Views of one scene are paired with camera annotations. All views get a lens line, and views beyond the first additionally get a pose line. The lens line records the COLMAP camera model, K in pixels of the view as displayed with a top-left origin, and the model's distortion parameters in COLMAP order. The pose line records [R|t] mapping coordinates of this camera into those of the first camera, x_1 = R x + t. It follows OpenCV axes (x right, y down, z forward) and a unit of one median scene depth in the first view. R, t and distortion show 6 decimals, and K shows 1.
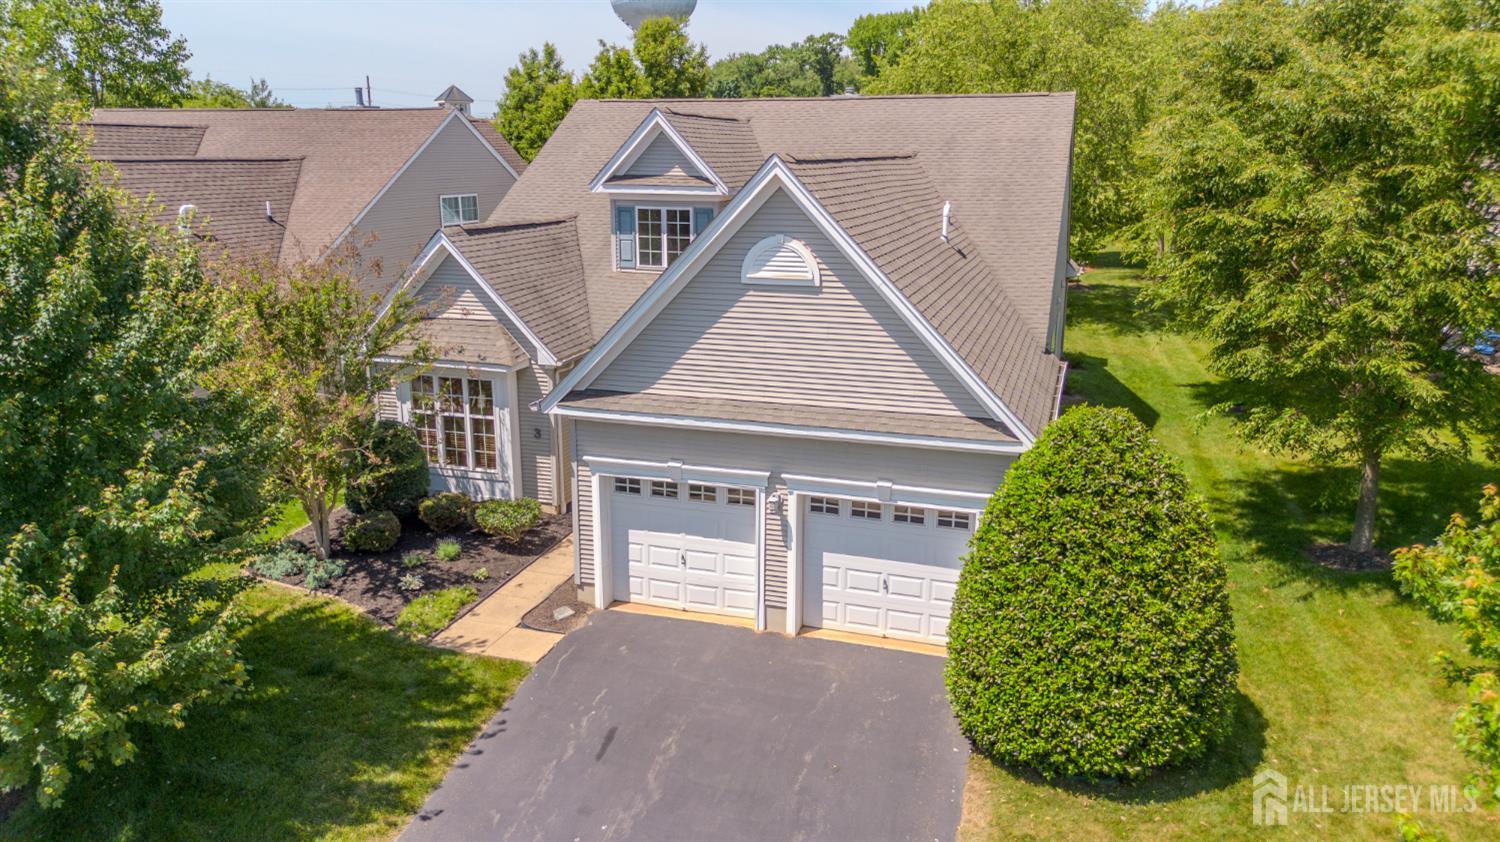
lens RADIAL K [[1067.6, 0, 754.0], [0, 1067.6, 416.1], [0, 0, 1]] dist [0.063956, -0.069665]
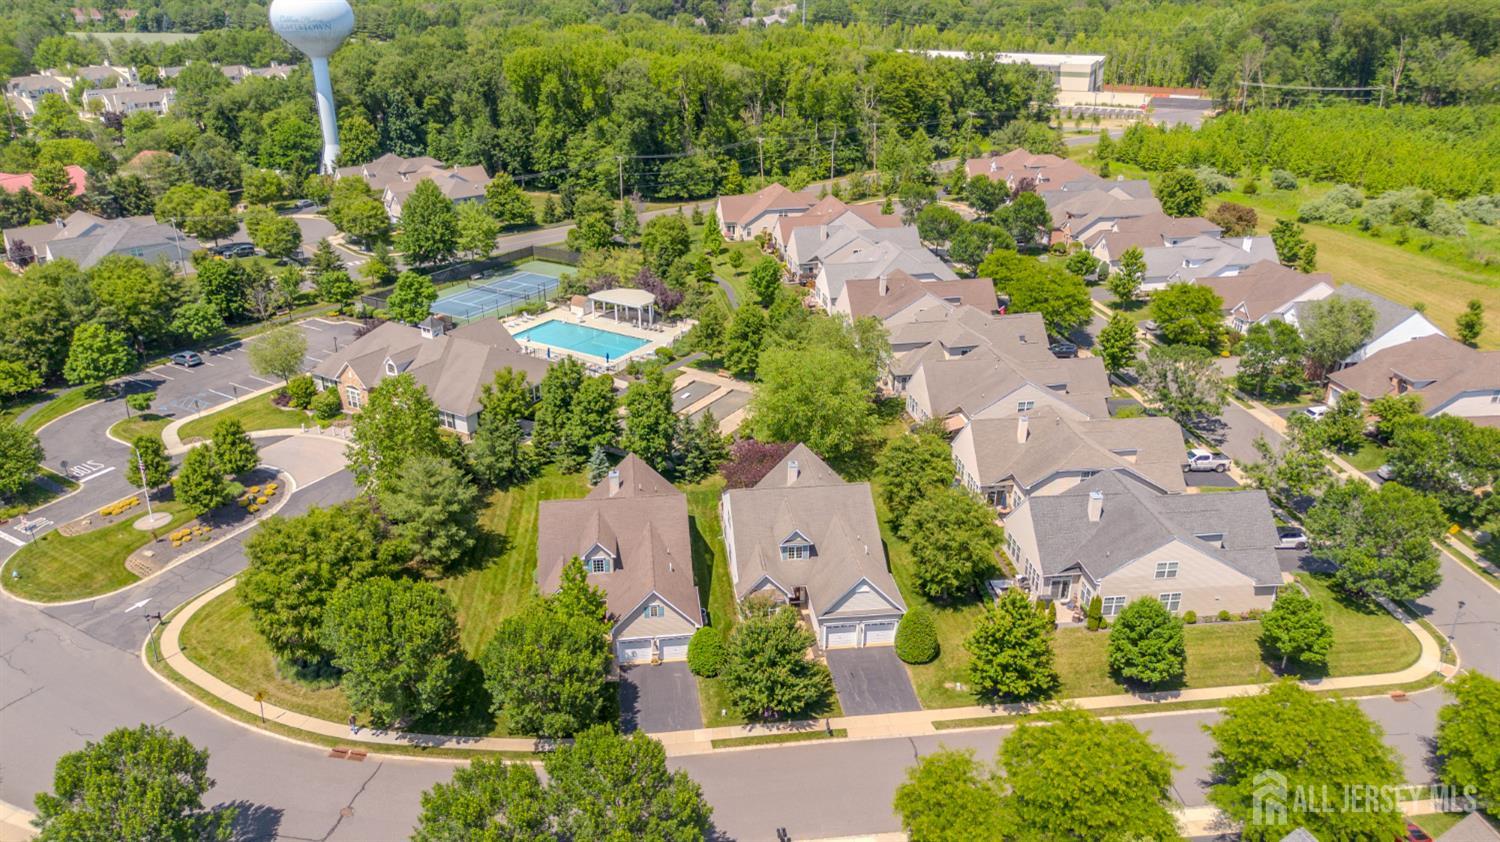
lens RADIAL K [[1067.6, 0, 754.0], [0, 1067.6, 416.1], [0, 0, 1]] dist [0.063956, -0.069665]
pose [[0.909705, -0.160918, 0.382809, -2.277876], [0.096173, 0.978443, 0.182756, -1.924640], [-0.403965, -0.129438, 0.905570, -3.435905]]
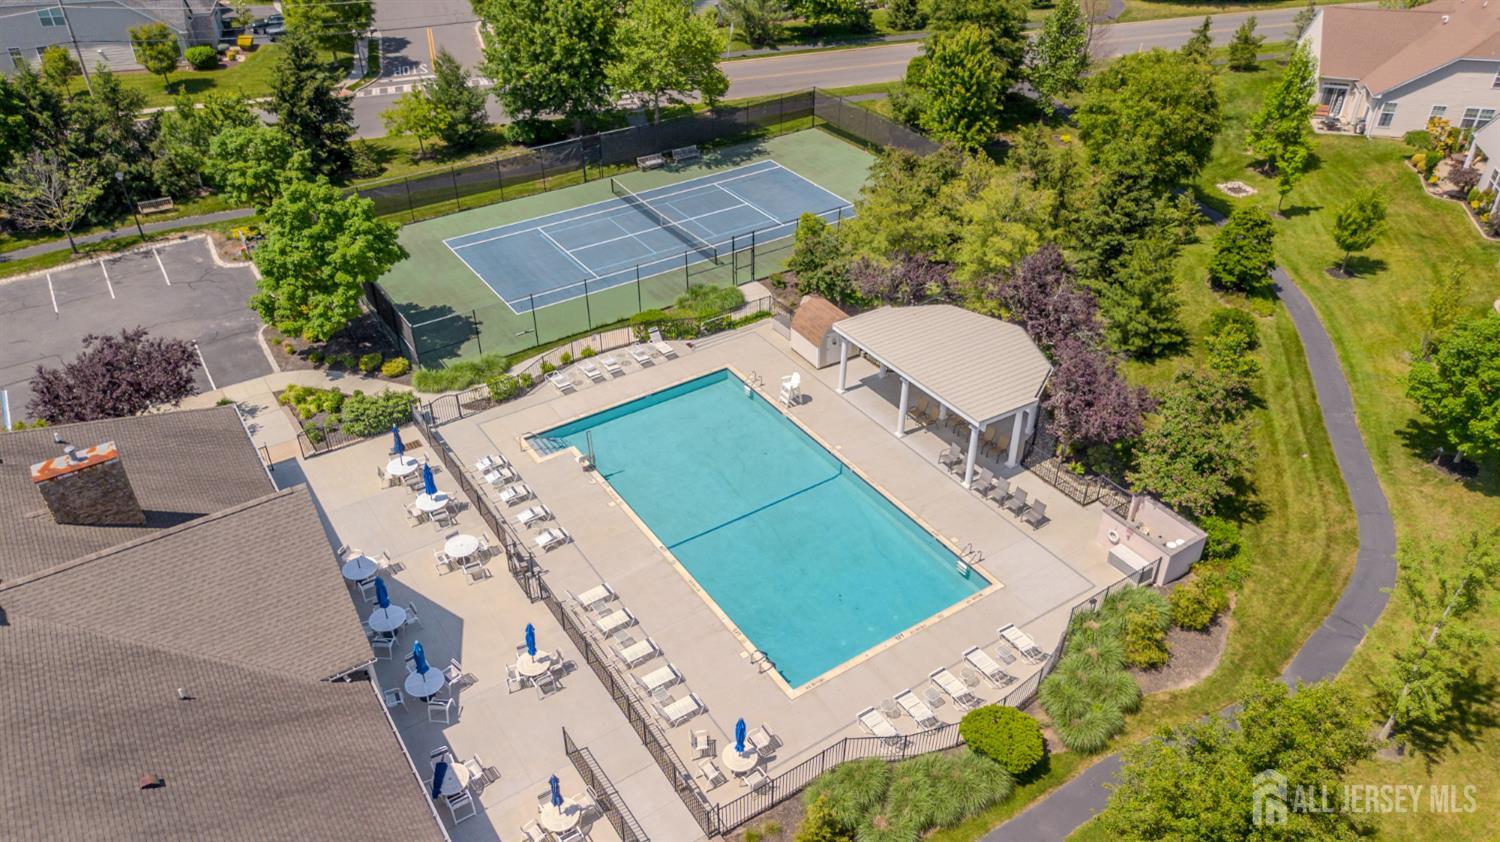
lens RADIAL K [[1067.6, 0, 754.0], [0, 1067.6, 416.1], [0, 0, 1]] dist [0.063956, -0.069665]
pose [[0.999973, 0.001739, -0.007075, 0.053236], [0.000878, 0.935271, 0.353932, -2.190339], [0.007233, -0.353929, 0.935244, 3.214665]]
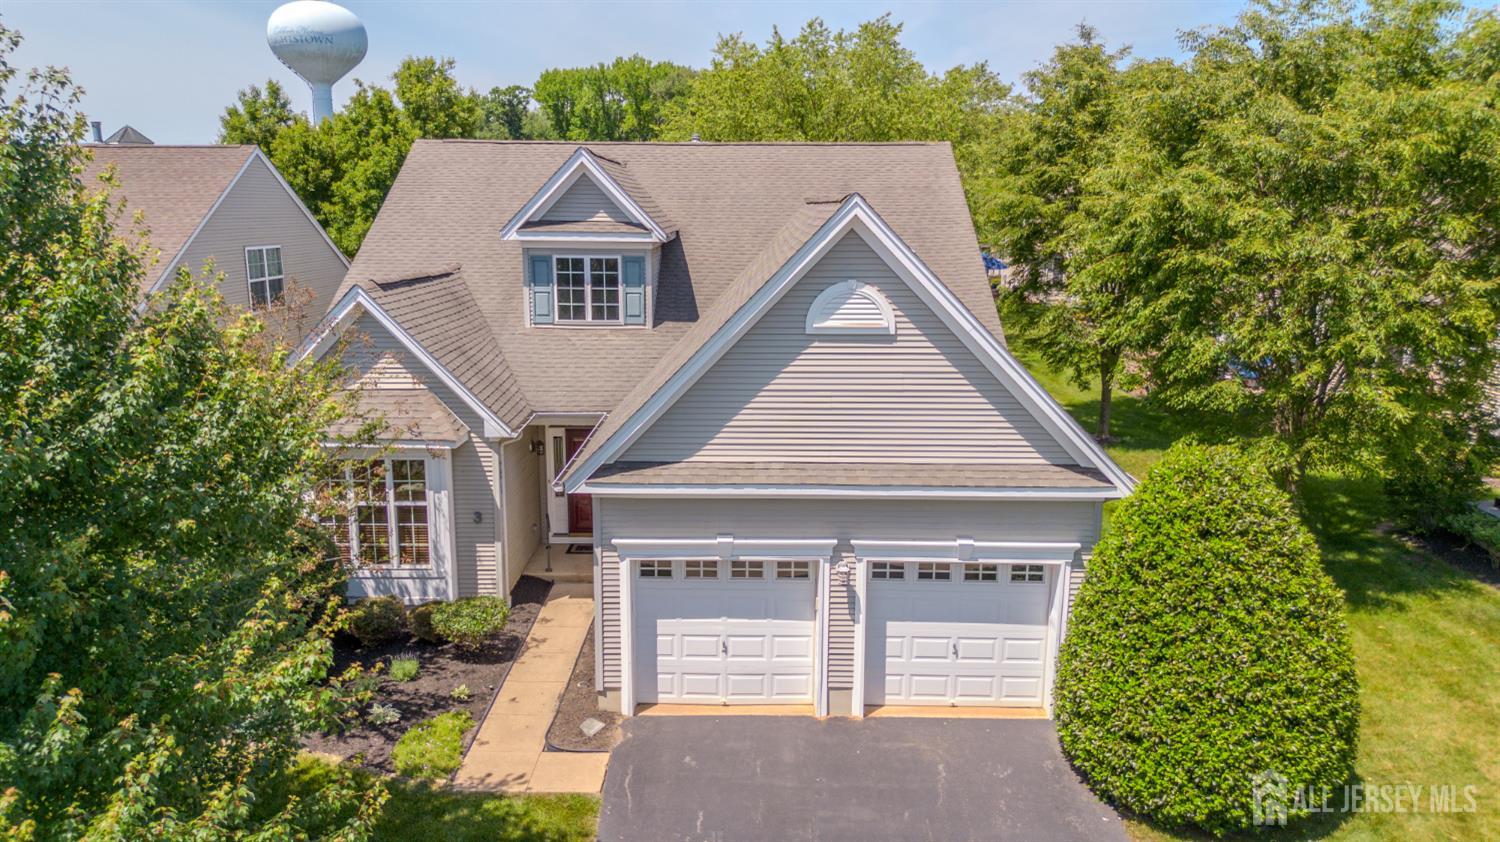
lens RADIAL K [[1067.6, 0, 754.0], [0, 1067.6, 416.1], [0, 0, 1]] dist [0.063956, -0.069665]
pose [[0.955643, -0.054841, 0.289375, -0.289453], [0.068690, 0.996917, -0.037913, -0.021140], [-0.286404, 0.056108, 0.956465, 0.134113]]
